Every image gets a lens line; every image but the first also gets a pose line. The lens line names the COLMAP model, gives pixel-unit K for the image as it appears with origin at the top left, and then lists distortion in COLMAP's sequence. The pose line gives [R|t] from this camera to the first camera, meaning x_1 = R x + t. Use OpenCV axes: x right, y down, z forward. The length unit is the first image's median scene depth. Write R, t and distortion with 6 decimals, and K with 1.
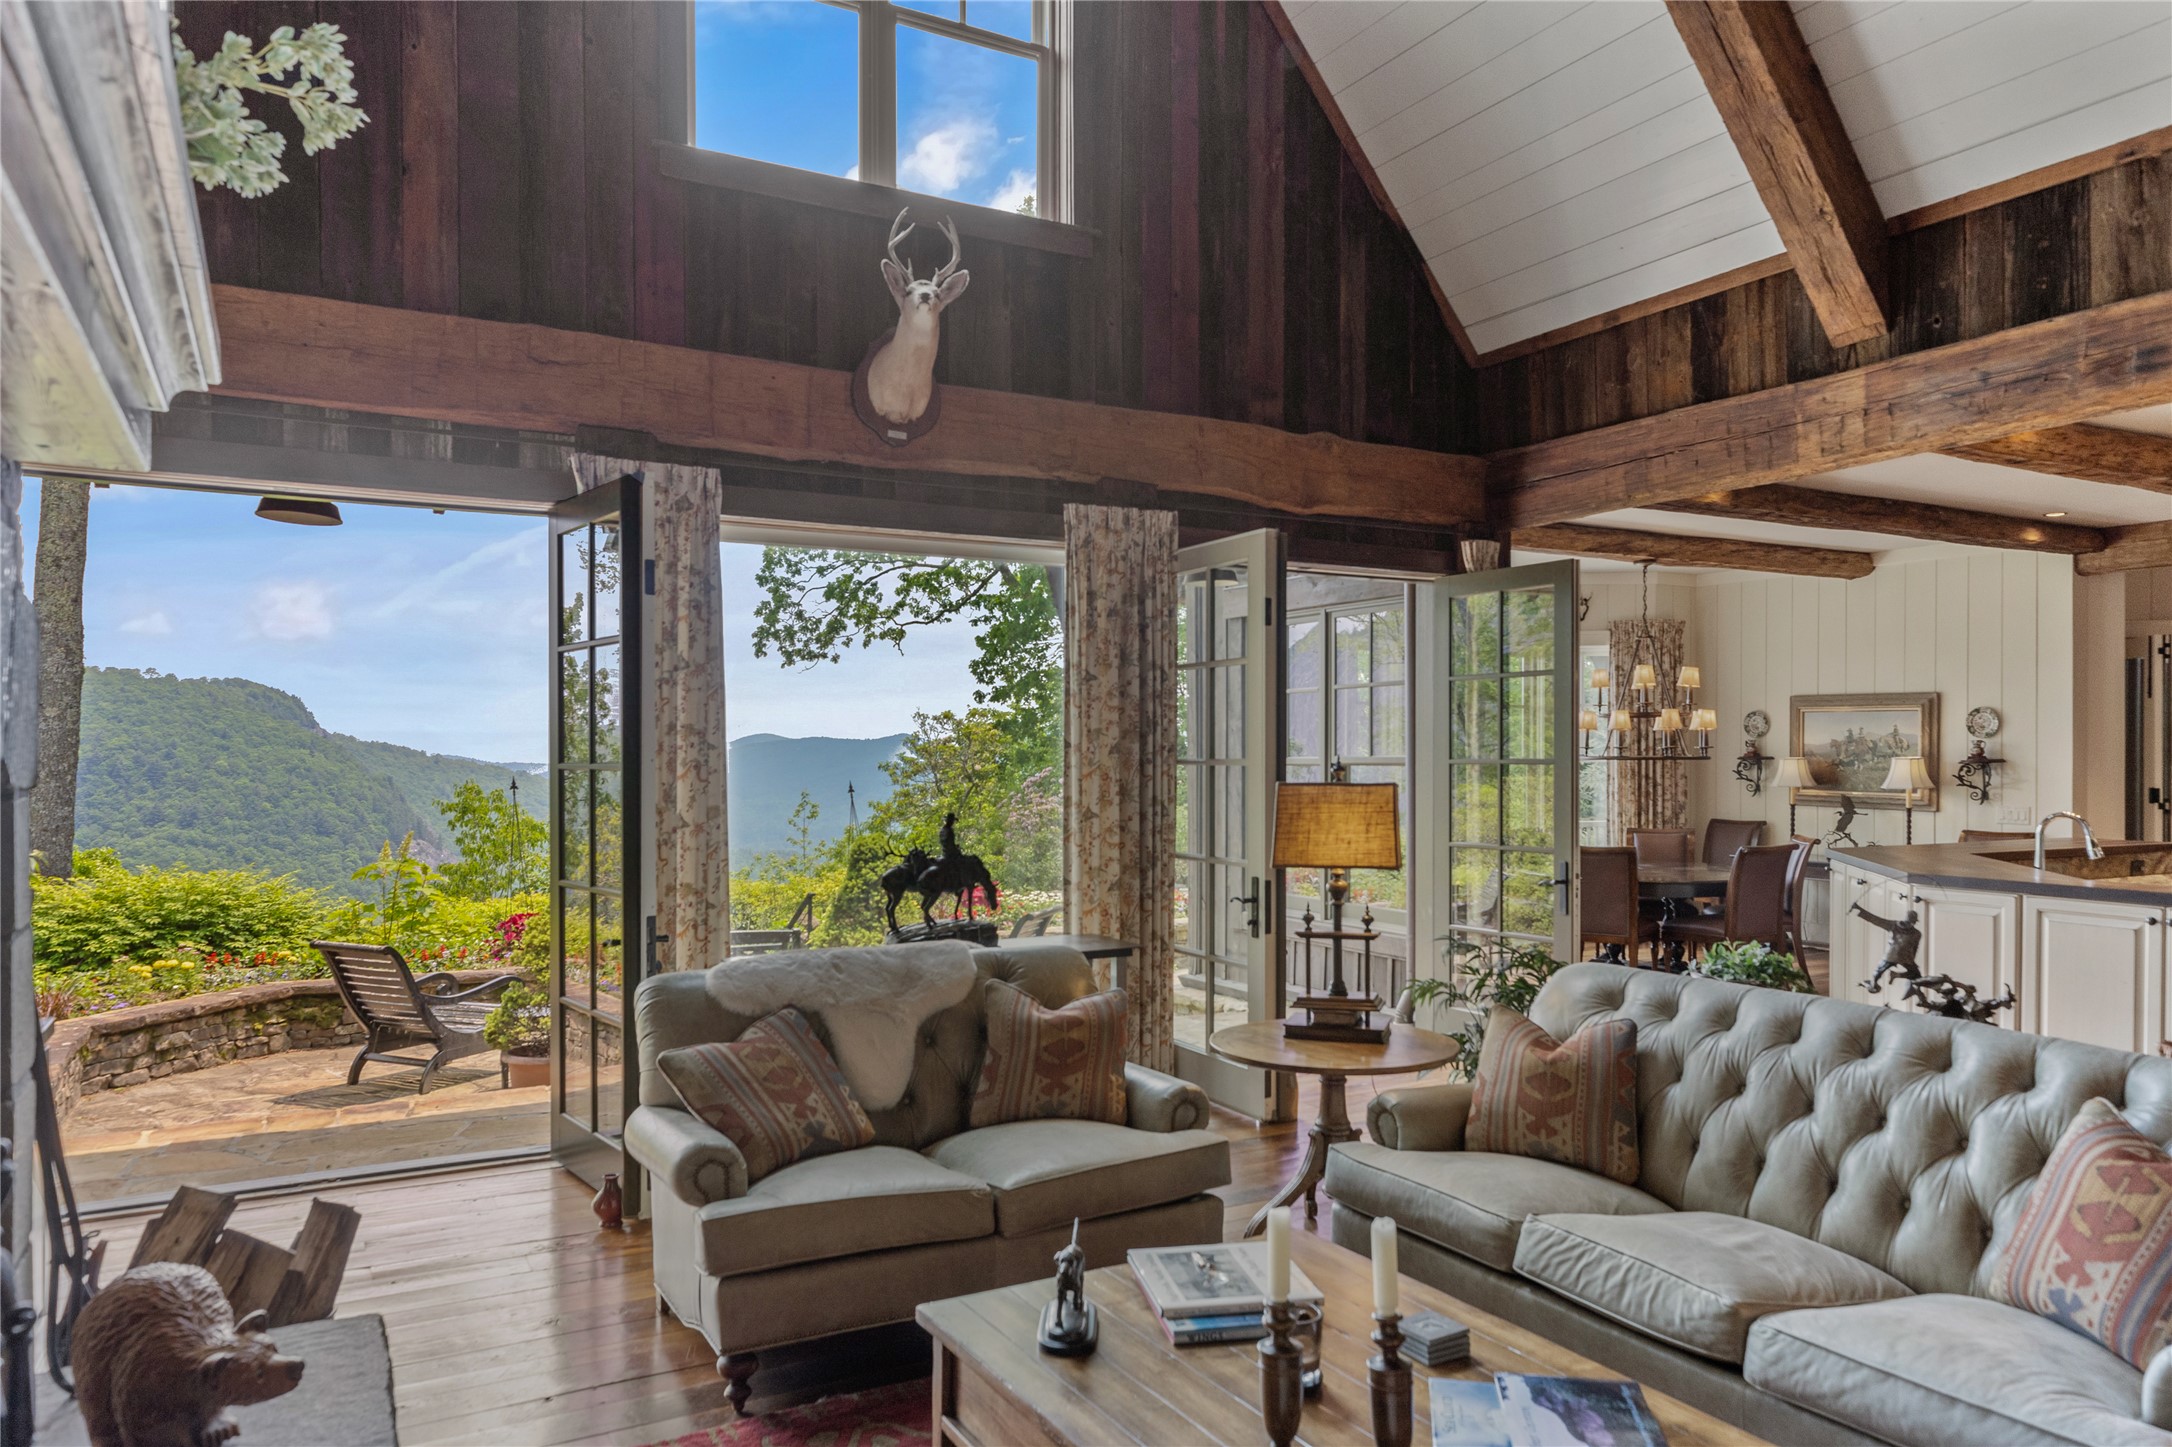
lens RADIAL K [[1458.5, 0, 1097.9], [0, 1458.5, 773.8], [0, 0, 1]] dist [0.006825, -0.000383]
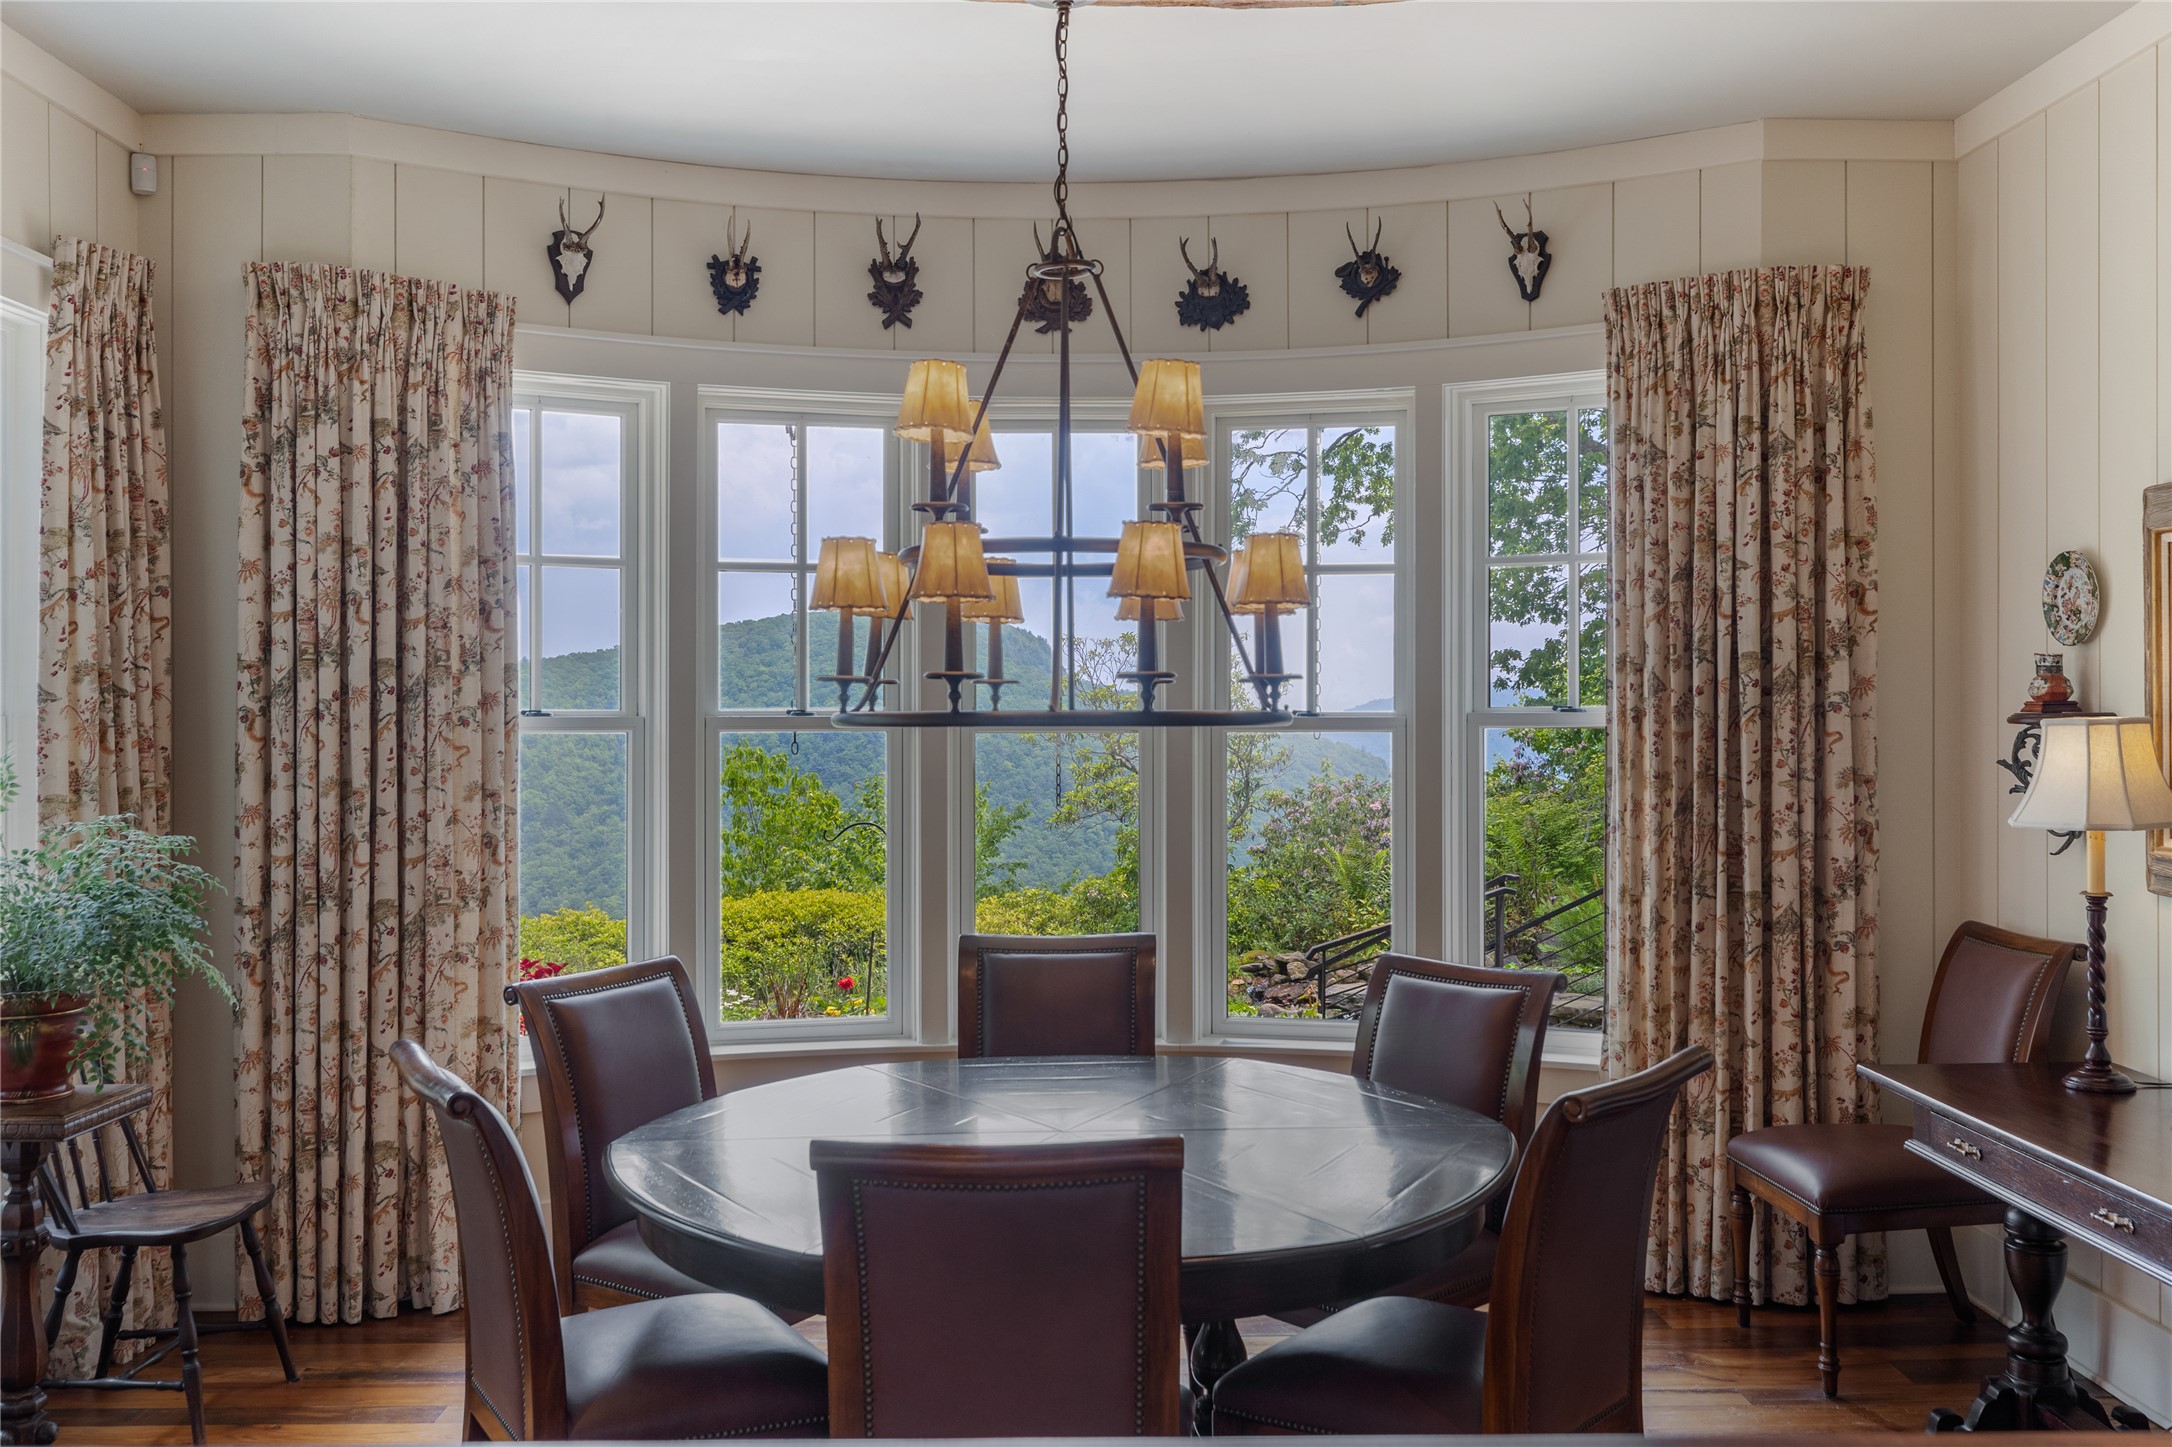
lens RADIAL K [[1923.6, 0, 1086.0], [0, 1923.6, 723.5], [0, 0, 1]] dist [-0.000076, -0.000085]
pose [[0.884268, 0.003923, -0.466964, 0.202756], [-0.005778, 0.999980, -0.002542, -0.003508], [0.466944, 0.004945, 0.884273, 0.256089]]
